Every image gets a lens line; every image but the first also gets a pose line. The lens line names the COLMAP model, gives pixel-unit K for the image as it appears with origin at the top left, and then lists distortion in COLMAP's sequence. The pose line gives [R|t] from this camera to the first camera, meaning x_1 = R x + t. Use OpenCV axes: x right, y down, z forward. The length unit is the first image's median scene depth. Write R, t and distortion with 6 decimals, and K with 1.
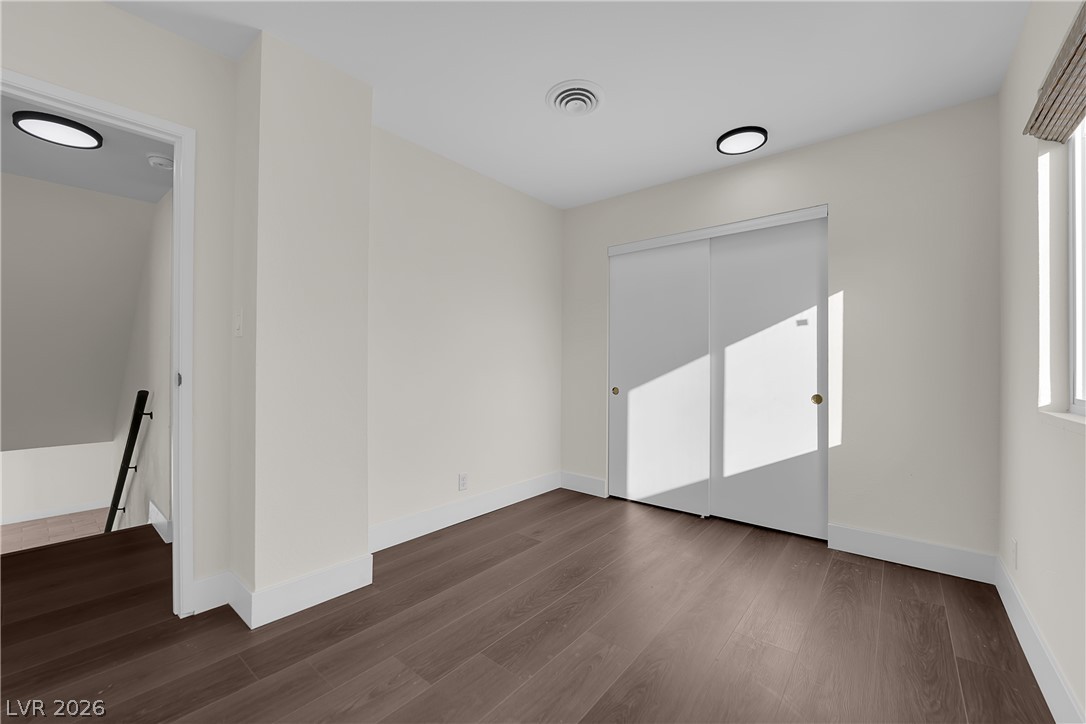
lens RADIAL K [[426.8, 0, 541.1], [0, 426.8, 360.4], [0, 0, 1]] dist [-0.002164, 0.000157]
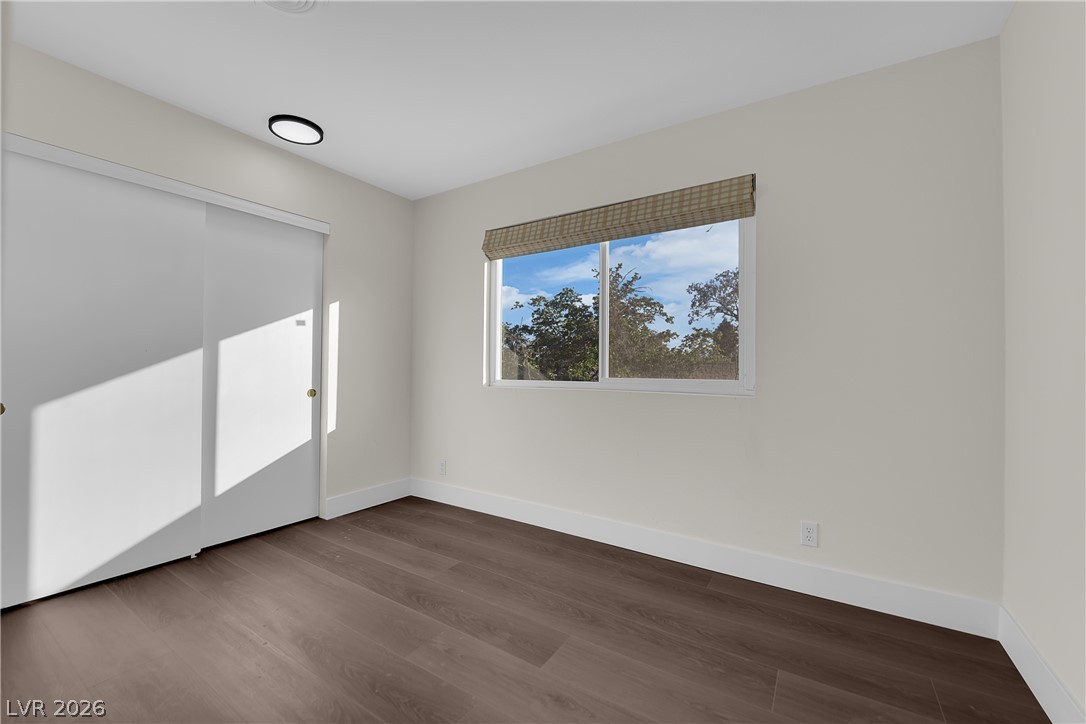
lens RADIAL K [[426.8, 0, 543.5], [0, 426.8, 362.0], [0, 0, 1]] dist [-0.002164, 0.000157]
pose [[-0.078160, 0.000812, 0.996940, -0.498841], [-0.022298, 0.999748, -0.002563, -0.001350], [-0.996691, -0.022430, -0.078122, 0.476927]]
